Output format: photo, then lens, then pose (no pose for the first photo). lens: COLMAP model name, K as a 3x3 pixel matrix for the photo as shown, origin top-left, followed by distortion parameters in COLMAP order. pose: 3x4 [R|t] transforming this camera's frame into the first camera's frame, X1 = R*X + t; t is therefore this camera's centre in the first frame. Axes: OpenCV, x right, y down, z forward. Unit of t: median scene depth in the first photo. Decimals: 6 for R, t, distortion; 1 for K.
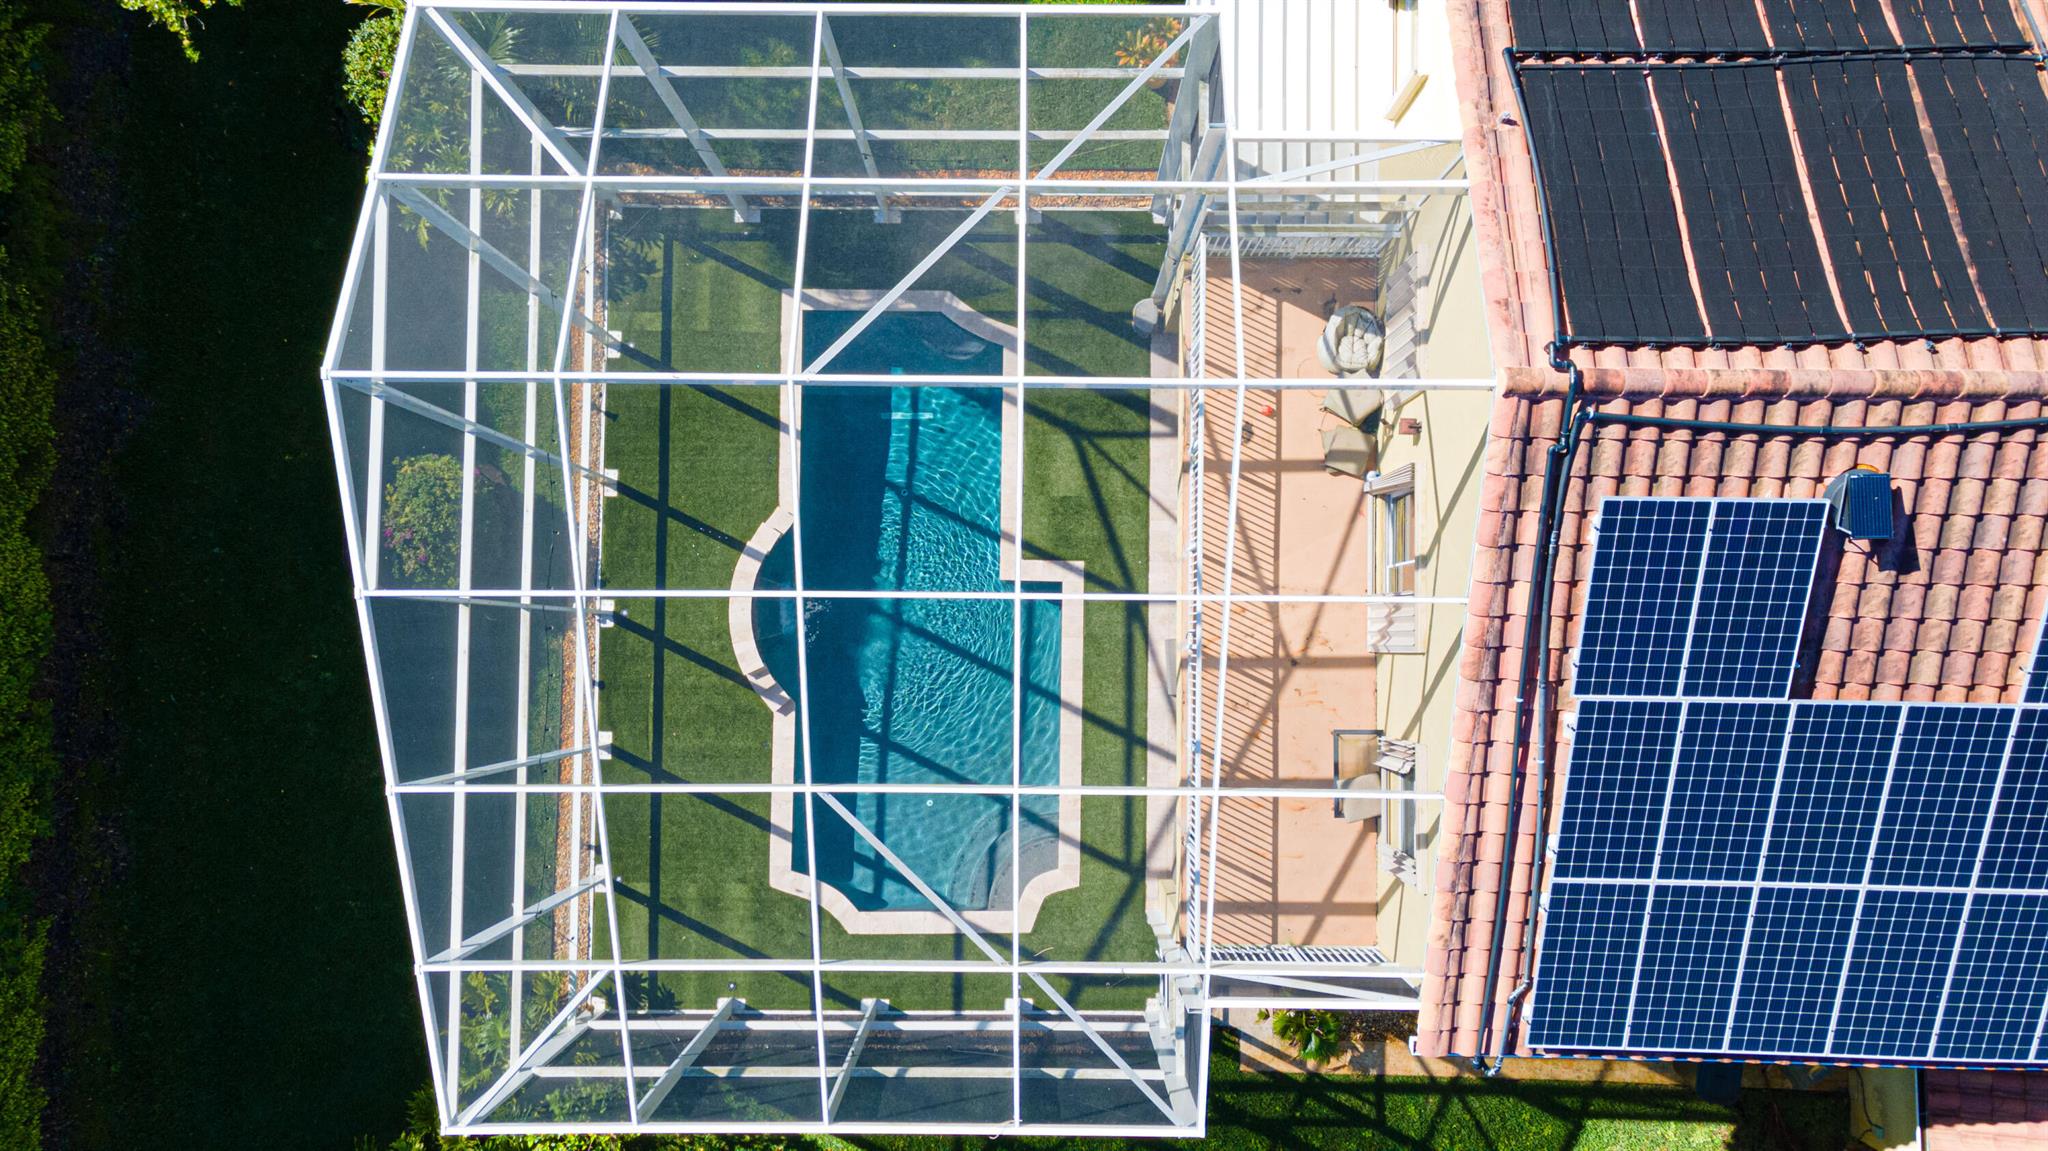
lens RADIAL K [[1454.3, 0, 1016.3], [0, 1454.3, 584.9], [0, 0, 1]] dist [0.042783, 0.002221]
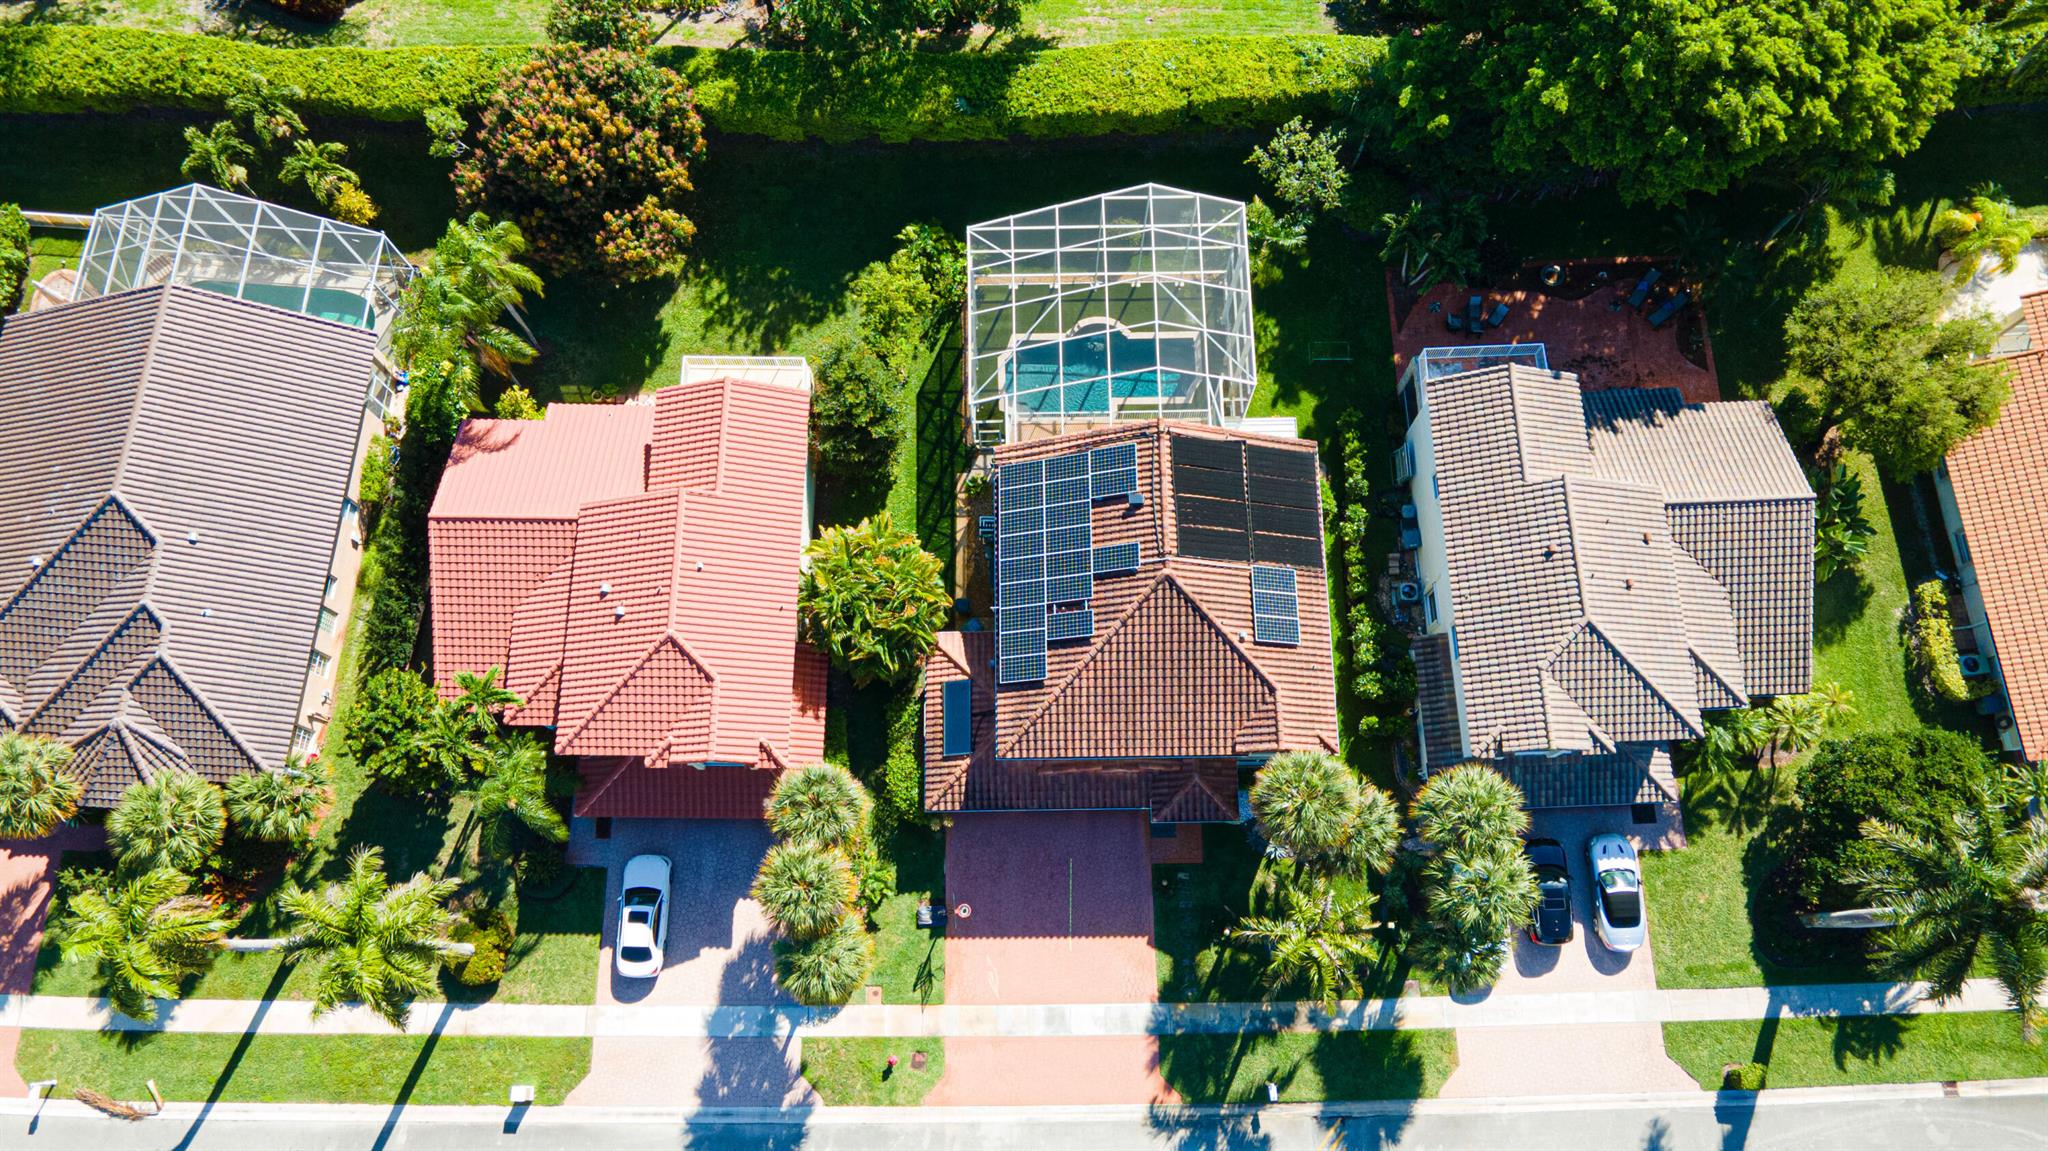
lens RADIAL K [[1454.3, 0, 1037.1], [0, 1454.3, 590.6], [0, 0, 1]] dist [0.042783, 0.002221]
pose [[0.026327, 0.961762, -0.272620, 1.420723], [-0.998921, 0.035745, 0.029638, 0.087430], [0.038249, 0.271545, 0.961665, -2.187901]]
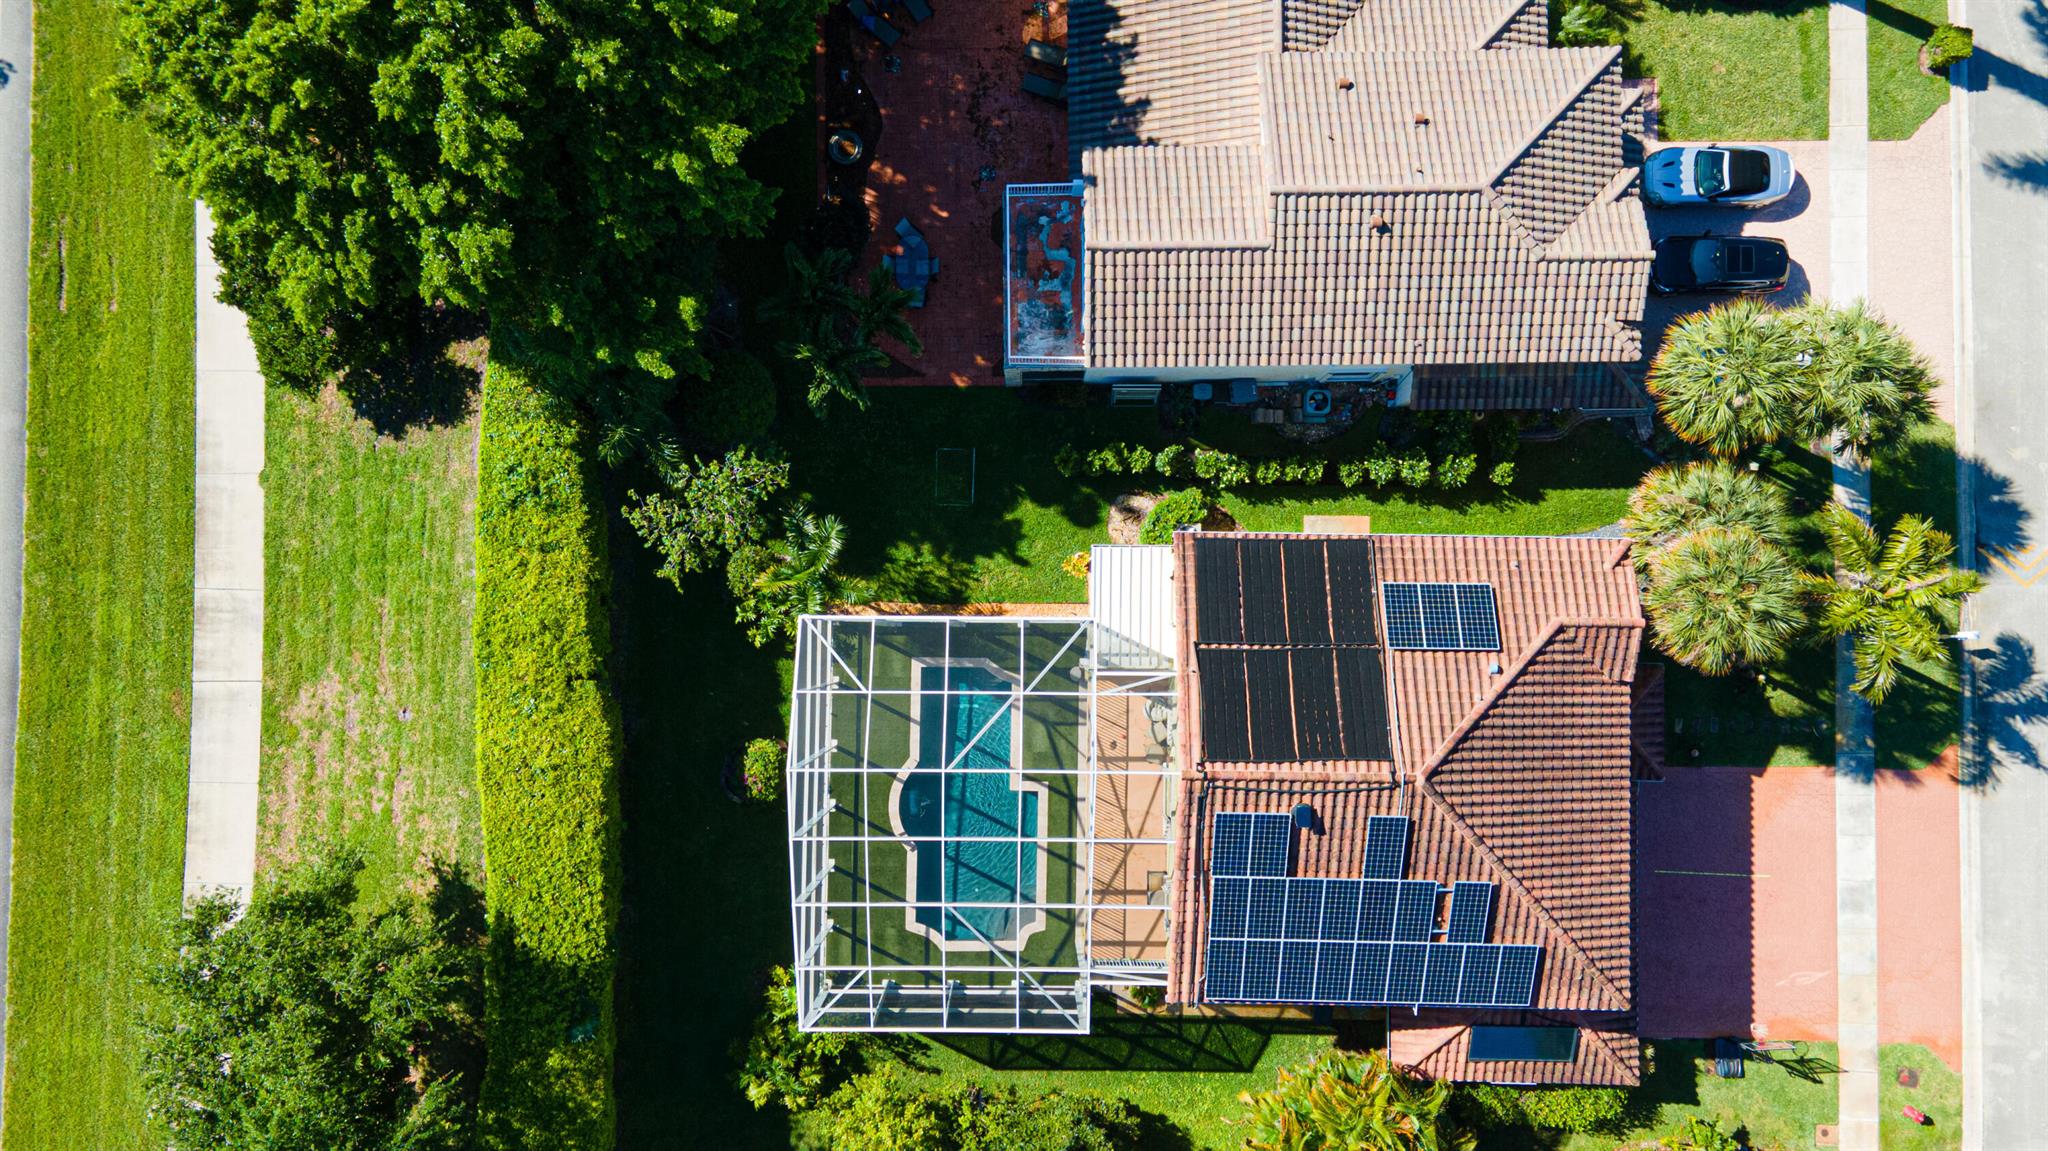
lens RADIAL K [[1454.3, 0, 1023.1], [0, 1454.3, 577.7], [0, 0, 1]] dist [0.042783, 0.002221]
pose [[0.999968, 0.004865, 0.006425, -0.009195], [-0.004922, 0.999948, 0.008915, -0.397036], [-0.006381, -0.008946, 0.999940, -1.380484]]
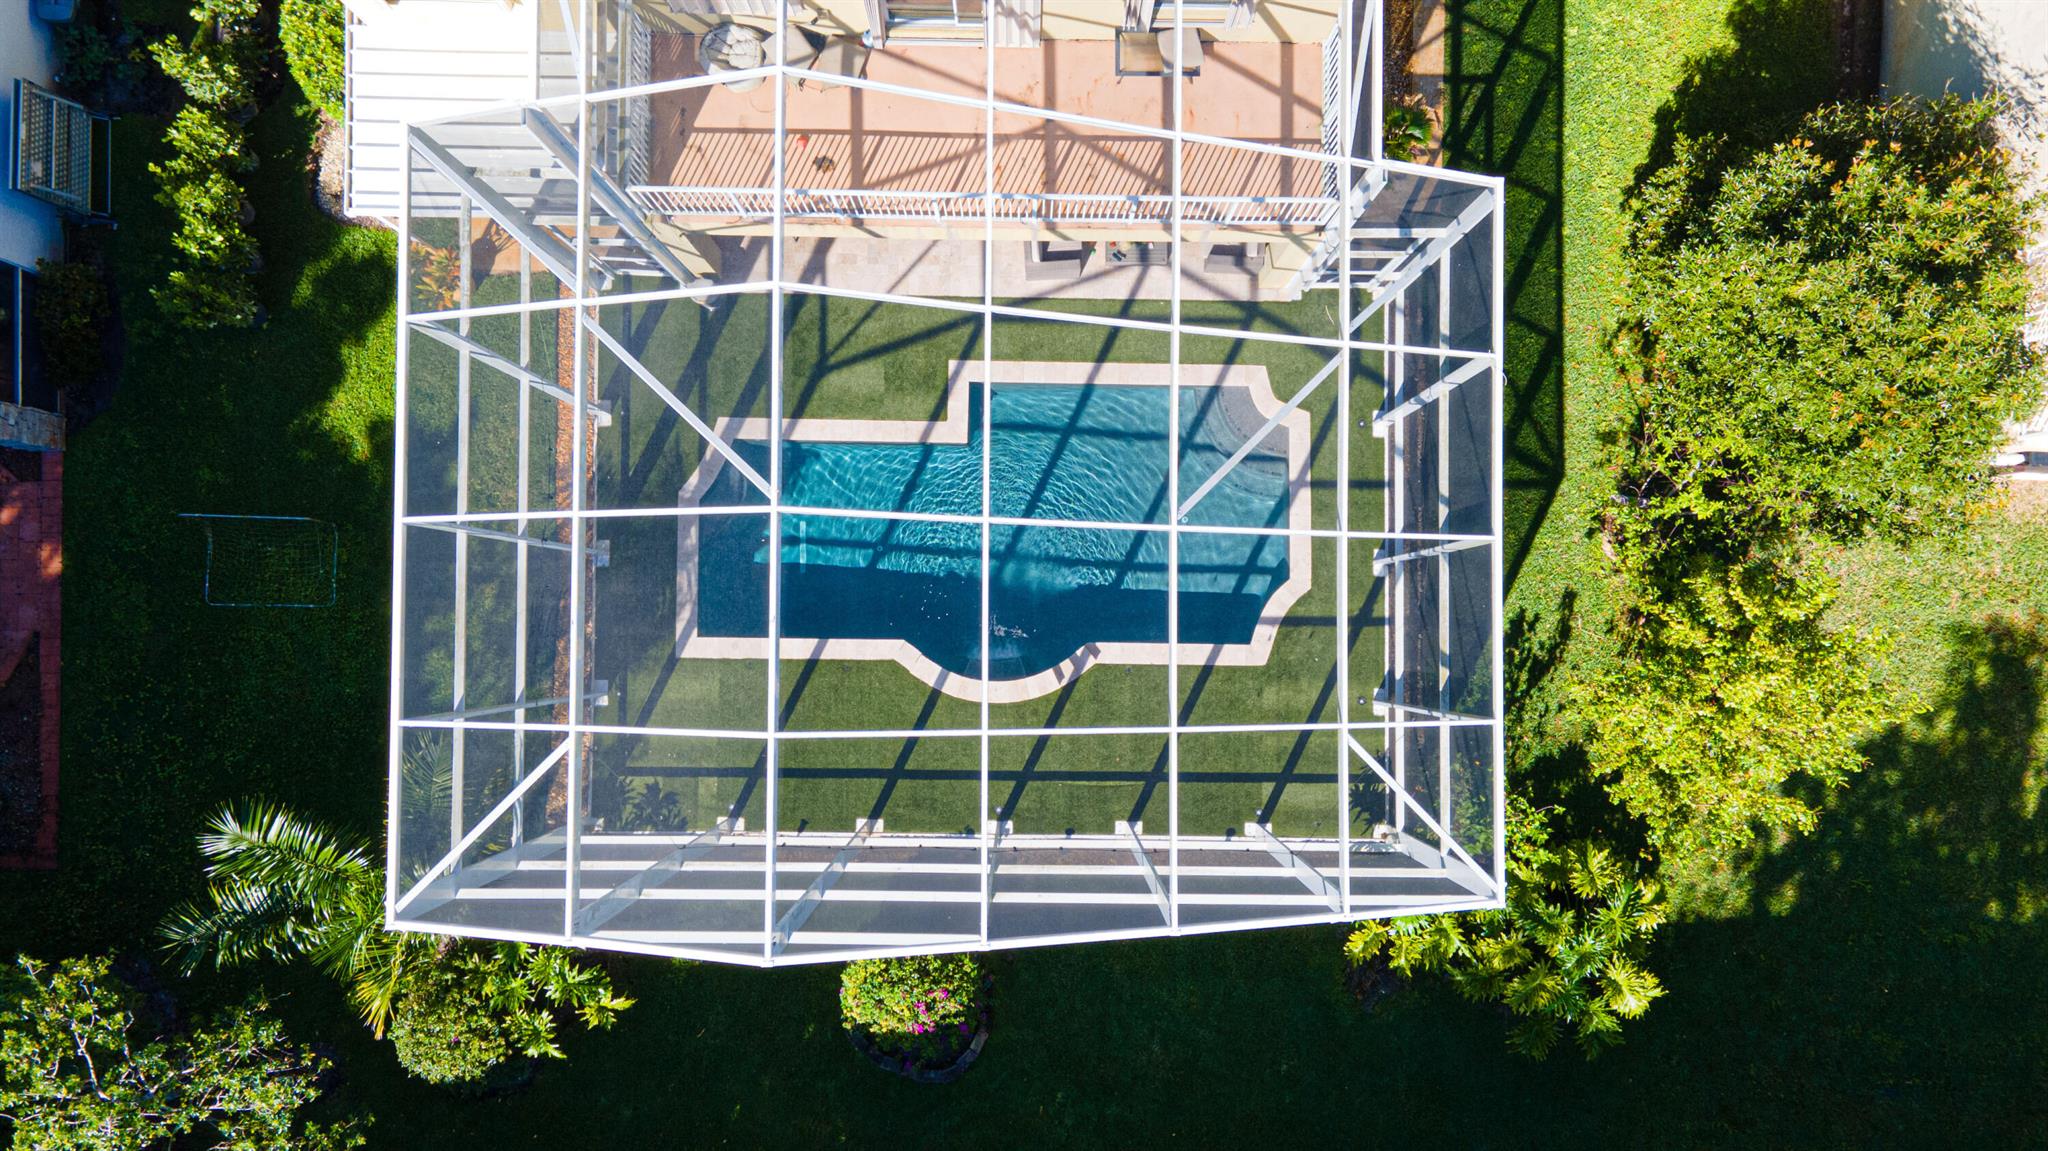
lens RADIAL K [[1454.3, 0, 1035.3], [0, 1454.3, 597.2], [0, 0, 1]] dist [0.042783, 0.002221]
pose [[0.001454, -0.999466, 0.032651, -0.176695], [0.998810, 0.003043, 0.048686, -0.006166], [-0.048759, 0.032542, 0.998280, -0.017222]]
